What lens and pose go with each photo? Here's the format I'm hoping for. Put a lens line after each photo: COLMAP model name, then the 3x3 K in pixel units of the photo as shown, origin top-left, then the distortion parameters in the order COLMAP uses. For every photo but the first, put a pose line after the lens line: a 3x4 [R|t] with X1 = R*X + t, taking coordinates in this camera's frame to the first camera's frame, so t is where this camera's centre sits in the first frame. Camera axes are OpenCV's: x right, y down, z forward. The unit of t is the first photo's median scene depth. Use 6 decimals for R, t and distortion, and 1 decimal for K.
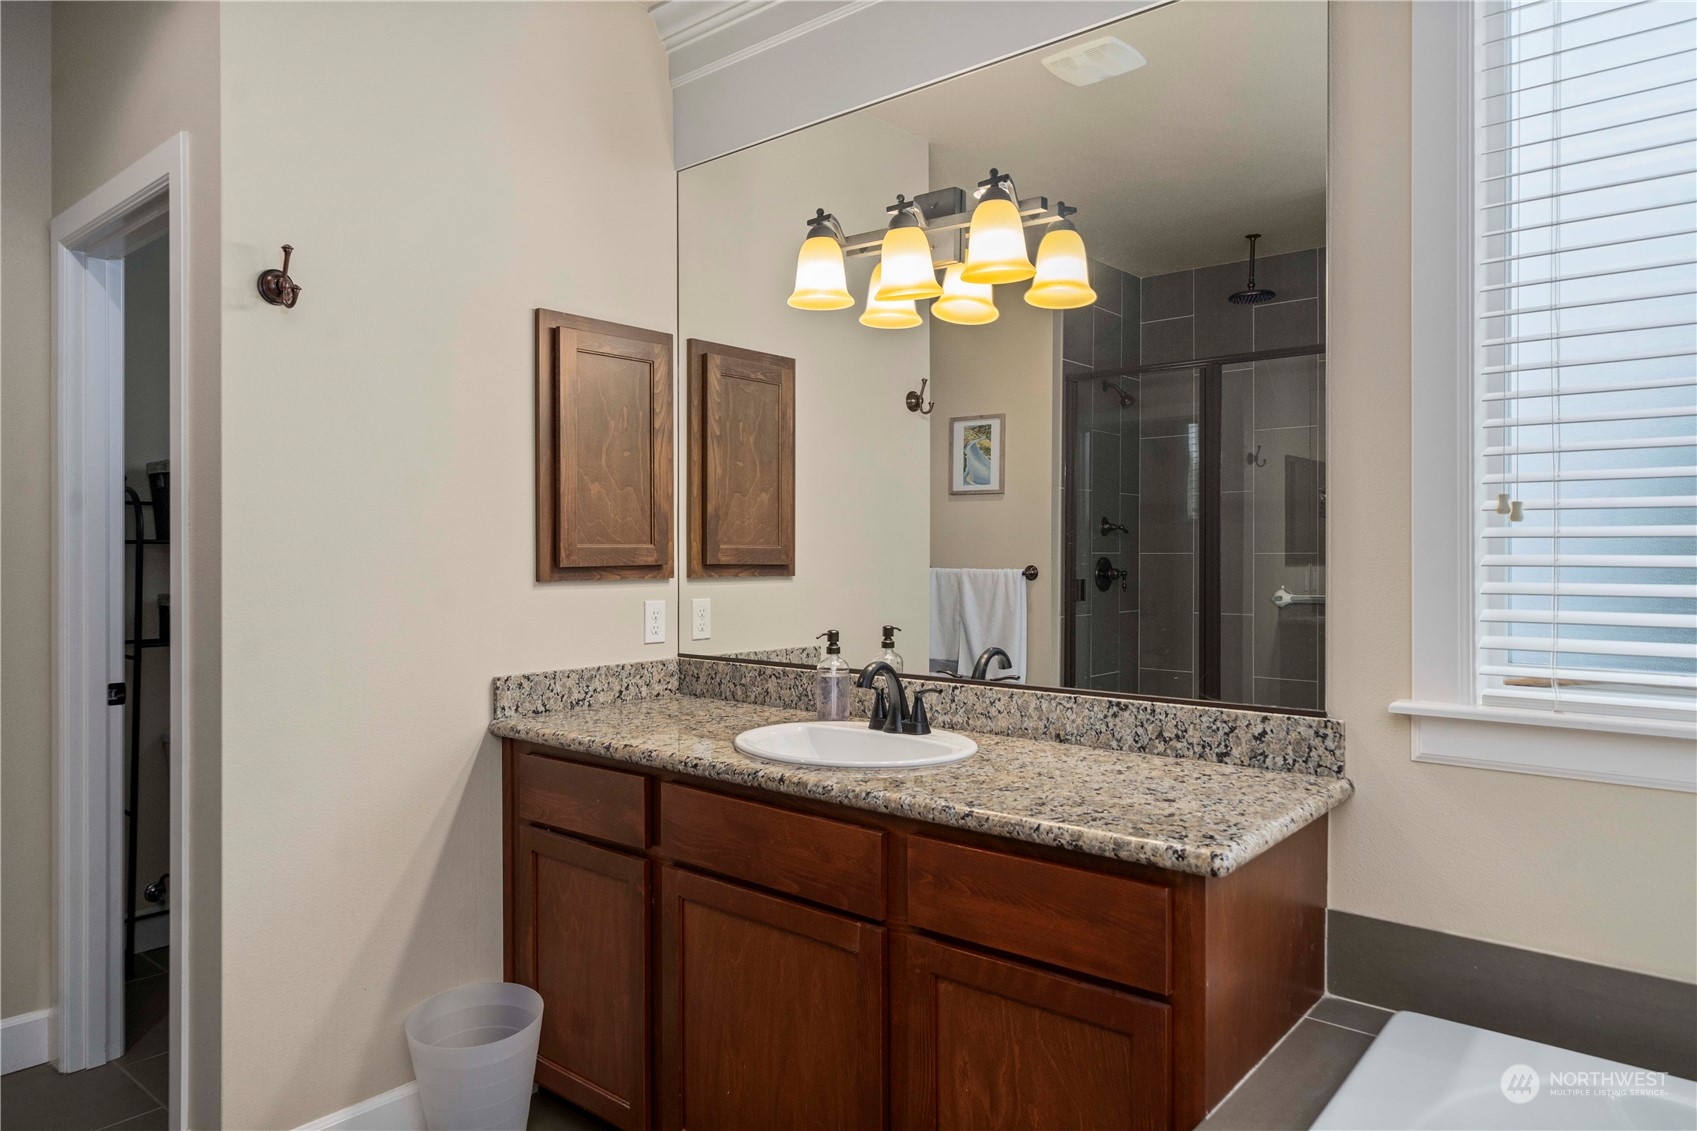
lens RADIAL K [[1081.6, 0, 852.3], [0, 1081.6, 551.8], [0, 0, 1]] dist [-0.002132, 0.001428]
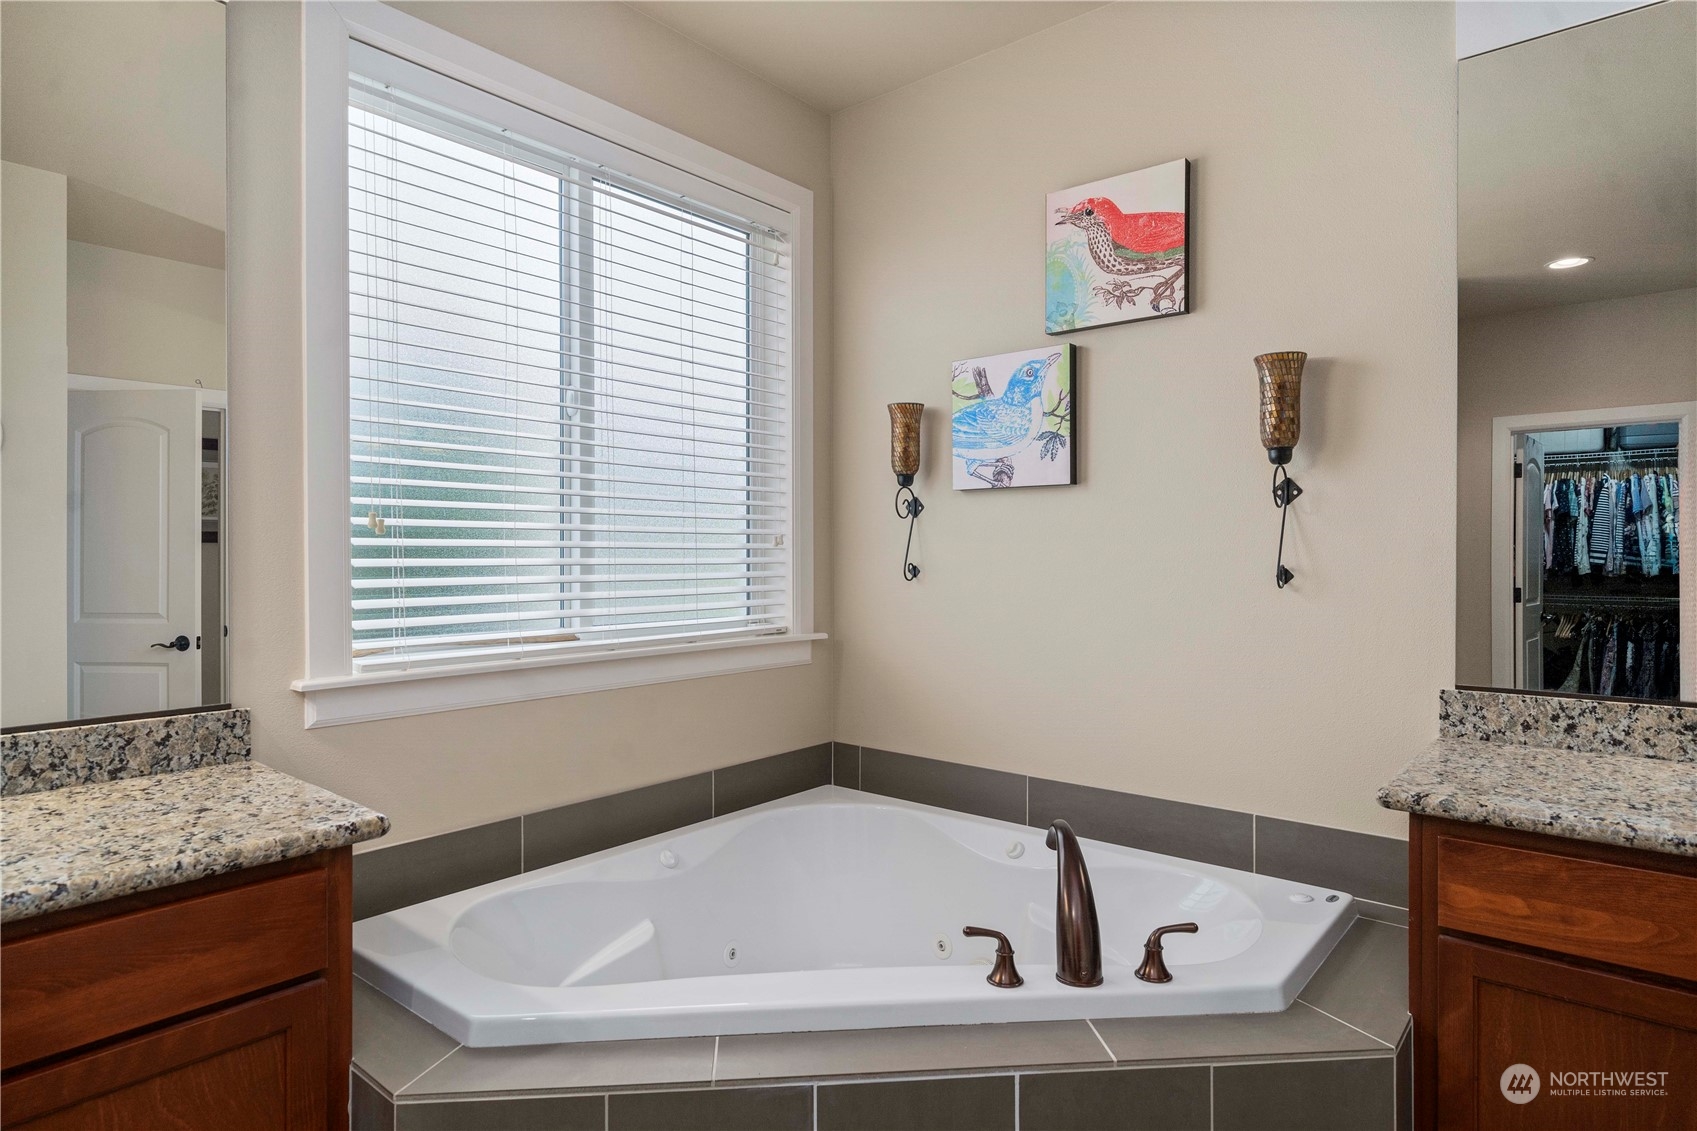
lens RADIAL K [[945.1, 0, 837.3], [0, 945.1, 560.8], [0, 0, 1]] dist [-0.003817, 0.001491]
pose [[0.007934, -0.005902, 0.999951, -0.493717], [0.003975, 0.999975, 0.005871, 0.000925], [-0.999961, 0.003929, 0.007957, 0.369593]]
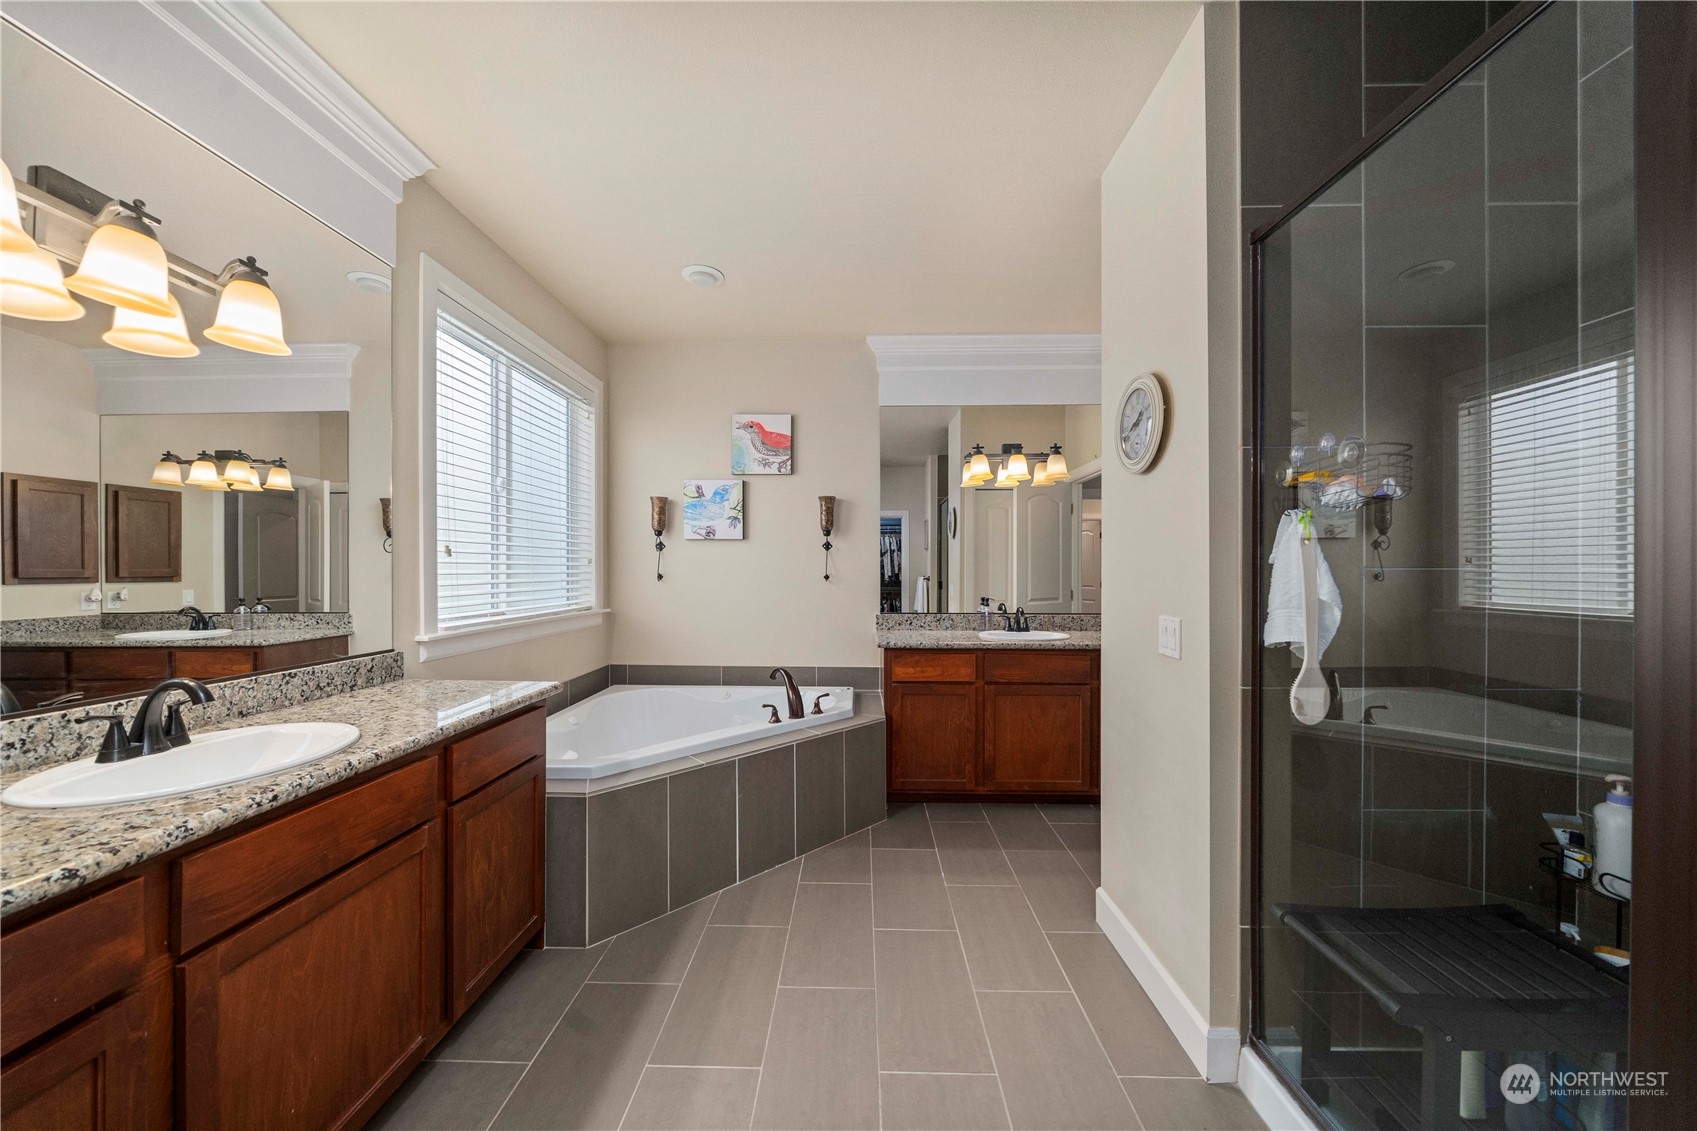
lens RADIAL K [[592.0, 0, 848.8], [0, 592.0, 571.5], [0, 0, 1]] dist [-0.003902, -0.000541]
pose [[-0.627489, -0.002147, 0.778622, -0.908212], [0.000606, 0.999995, 0.003246, 0.002926], [-0.778625, 0.002509, -0.627484, 1.001609]]
